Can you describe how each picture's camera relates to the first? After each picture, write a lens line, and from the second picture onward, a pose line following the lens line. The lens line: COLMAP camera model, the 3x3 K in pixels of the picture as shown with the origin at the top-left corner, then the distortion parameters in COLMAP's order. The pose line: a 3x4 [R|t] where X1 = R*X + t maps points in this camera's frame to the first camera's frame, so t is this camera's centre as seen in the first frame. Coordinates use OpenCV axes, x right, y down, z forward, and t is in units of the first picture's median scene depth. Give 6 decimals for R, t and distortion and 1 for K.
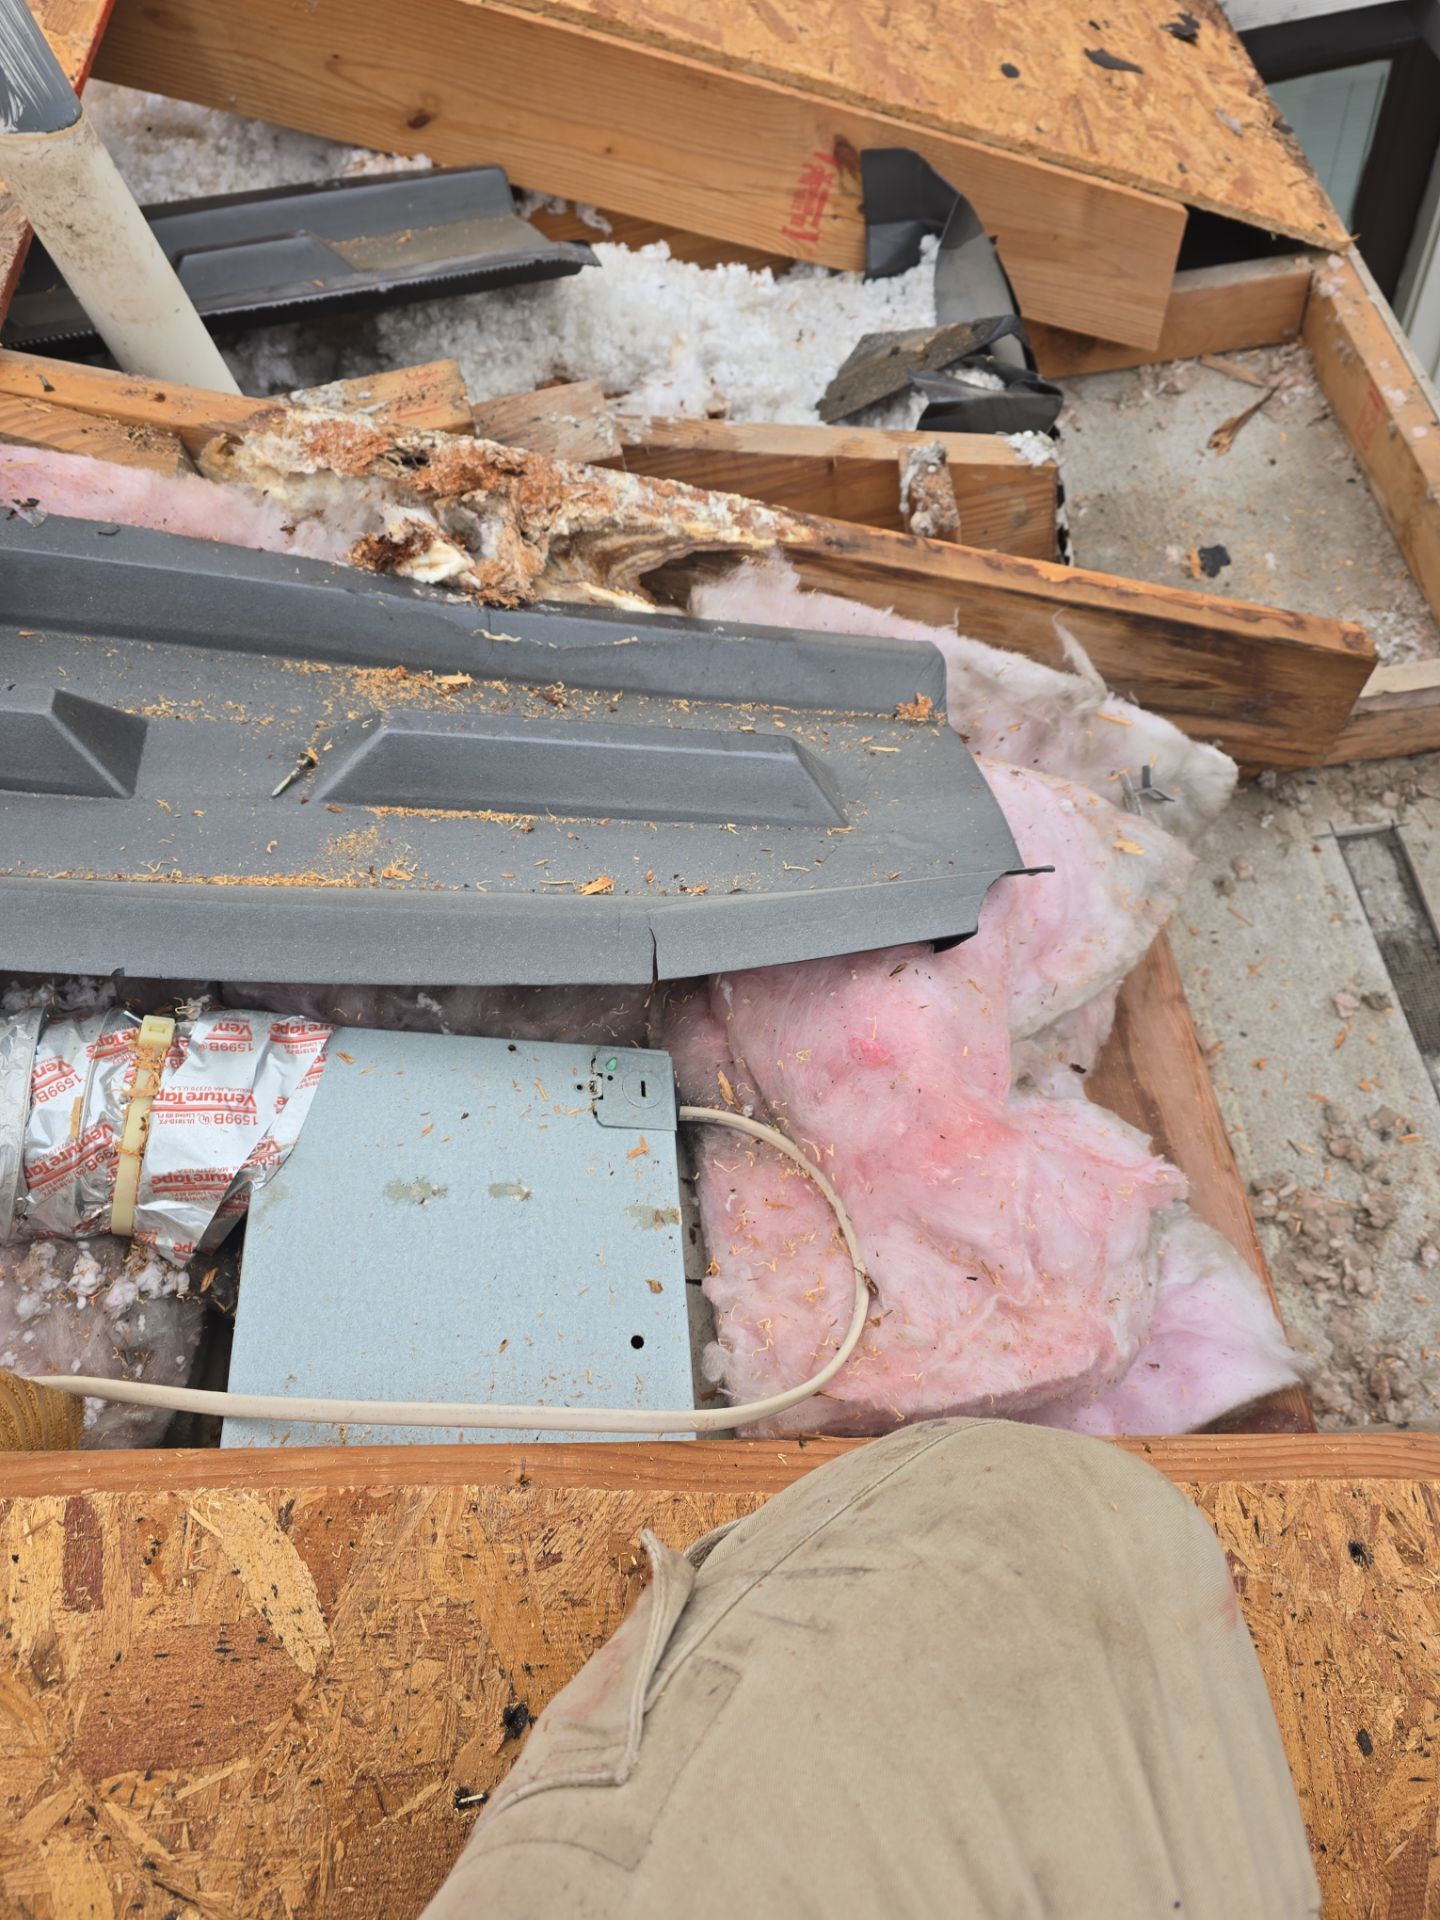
lens RADIAL K [[1258.2, 0, 725.5], [0, 1258.2, 983.2], [0, 0, 1]] dist [0.062995, -0.063212]
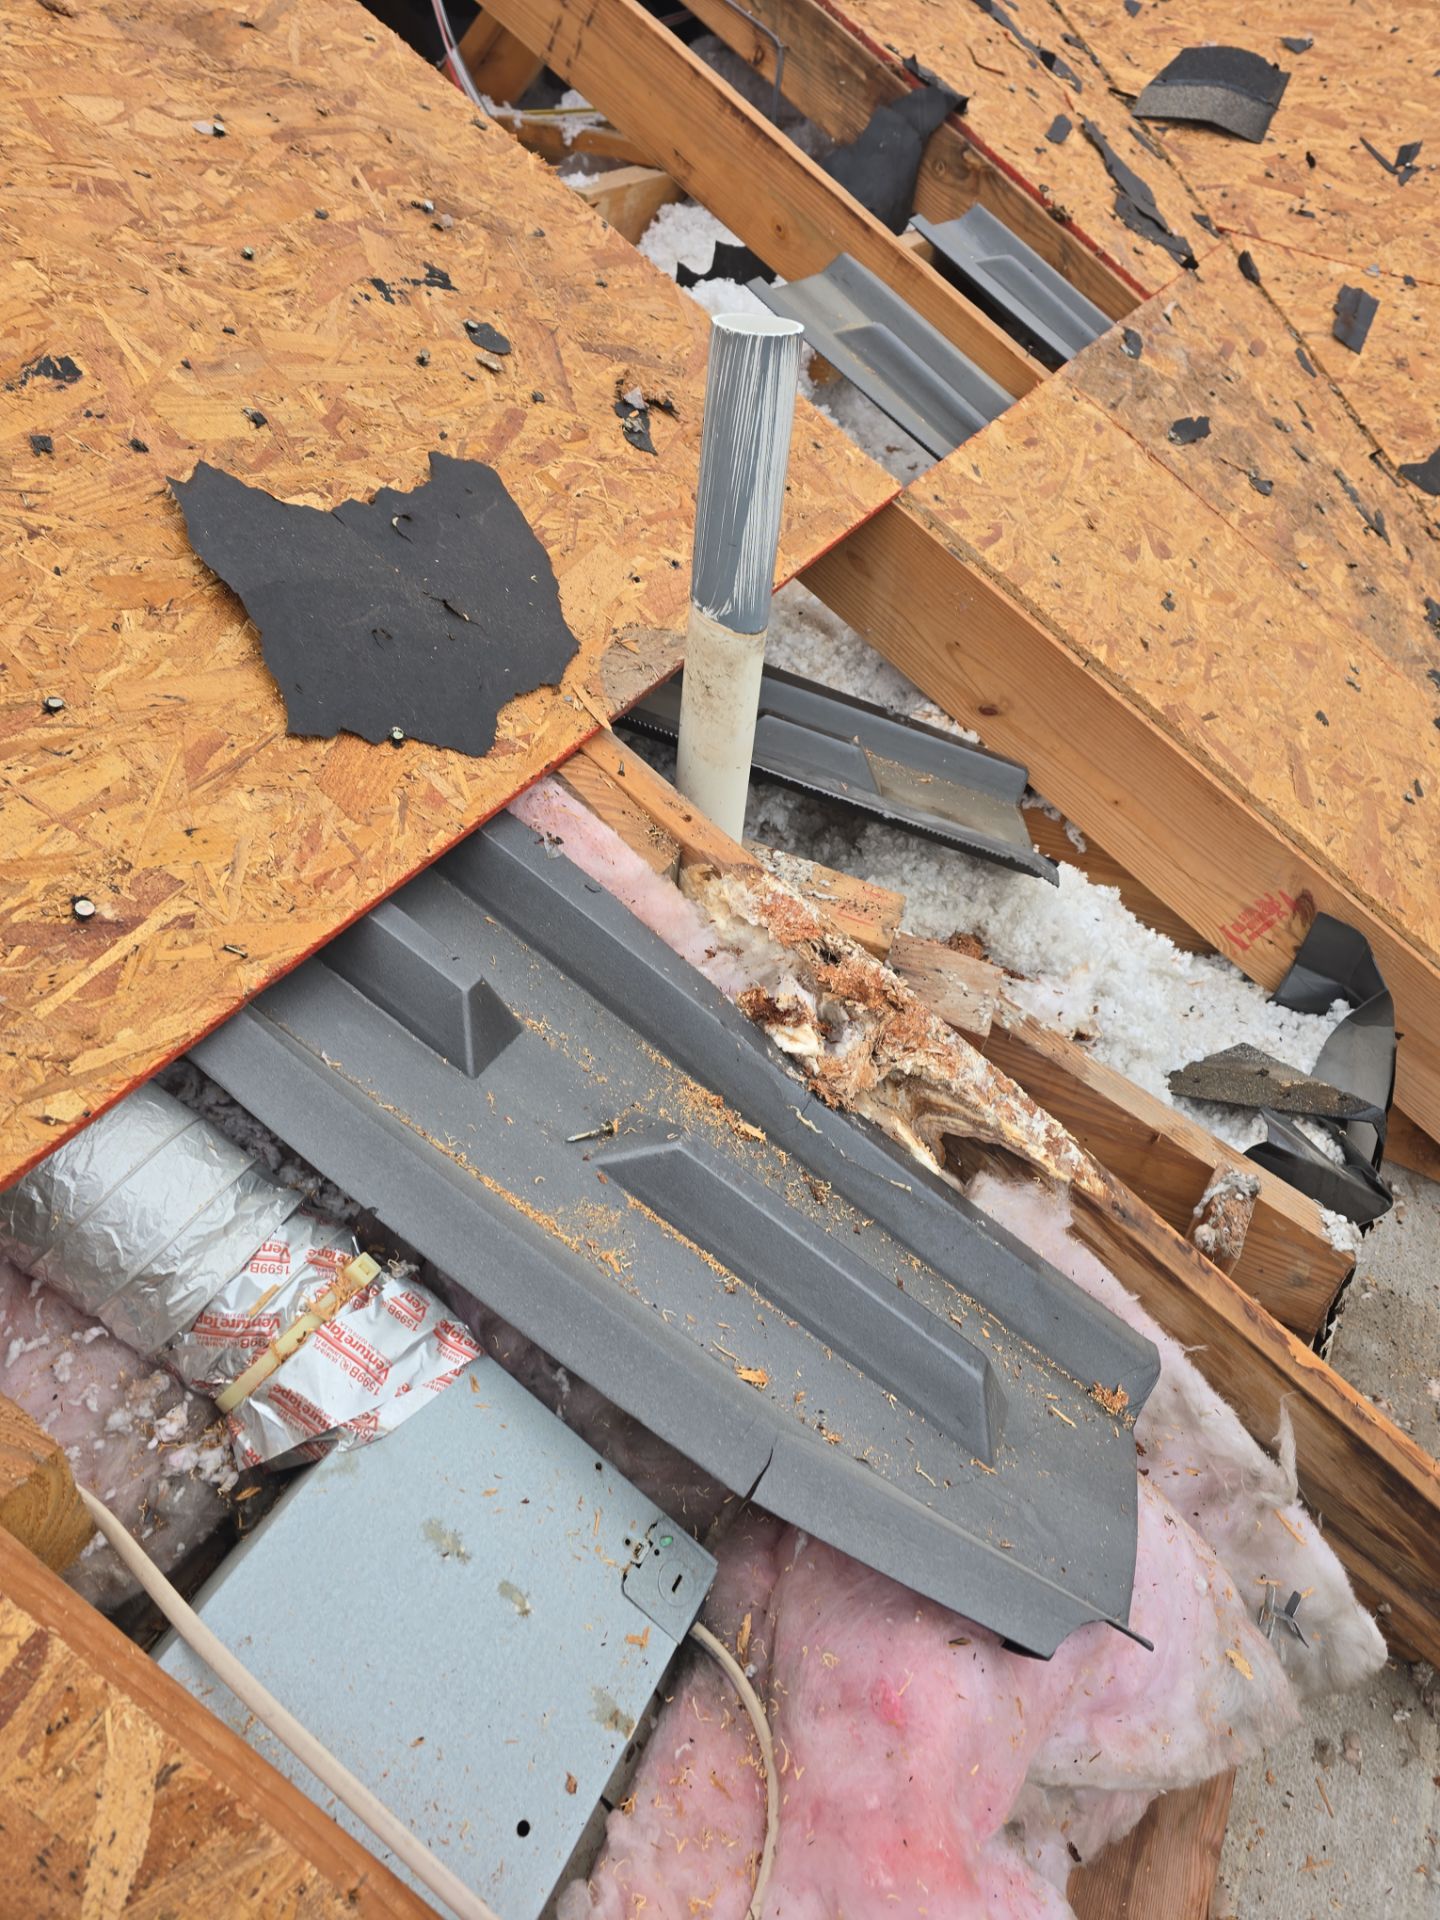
lens RADIAL K [[1261.4, 0, 717.5], [0, 1261.4, 974.4], [0, 0, 1]] dist [0.070949, -0.061106]
pose [[0.816505, 0.523733, -0.242946, -0.038405], [-0.573896, 0.782163, -0.242621, -0.056382], [0.062955, 0.337527, 0.939208, -0.104466]]
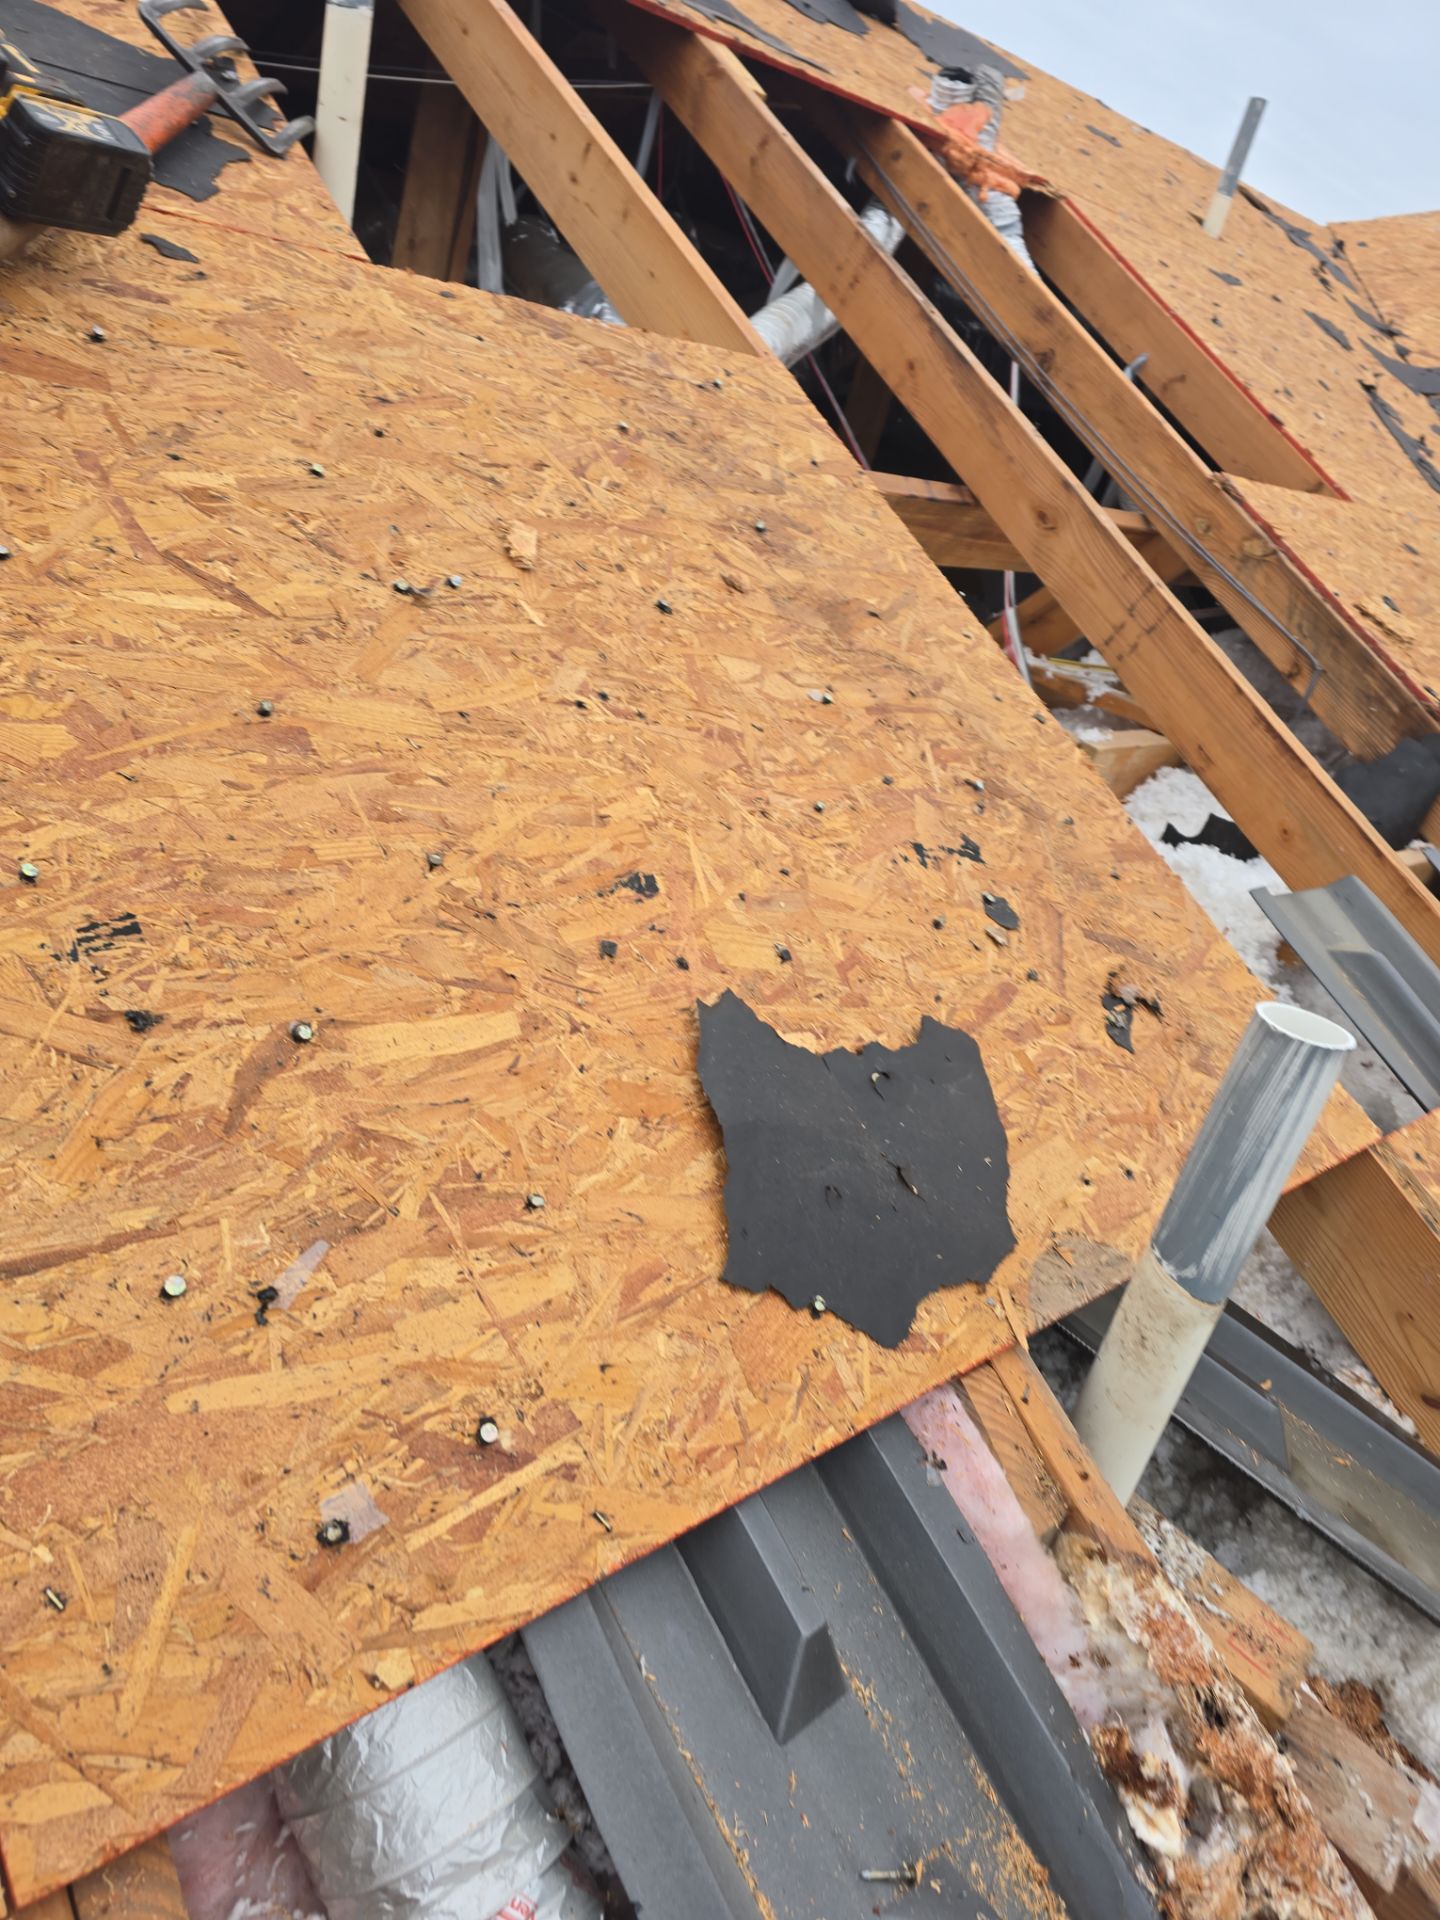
lens RADIAL K [[1267.5, 0, 725.5], [0, 1267.5, 956.3], [0, 0, 1]] dist [0.071891, -0.063647]
pose [[0.529653, 0.611030, -0.588311, -0.225653], [-0.840466, 0.471596, -0.266859, -0.110491], [0.114386, 0.635798, 0.763332, -0.177433]]
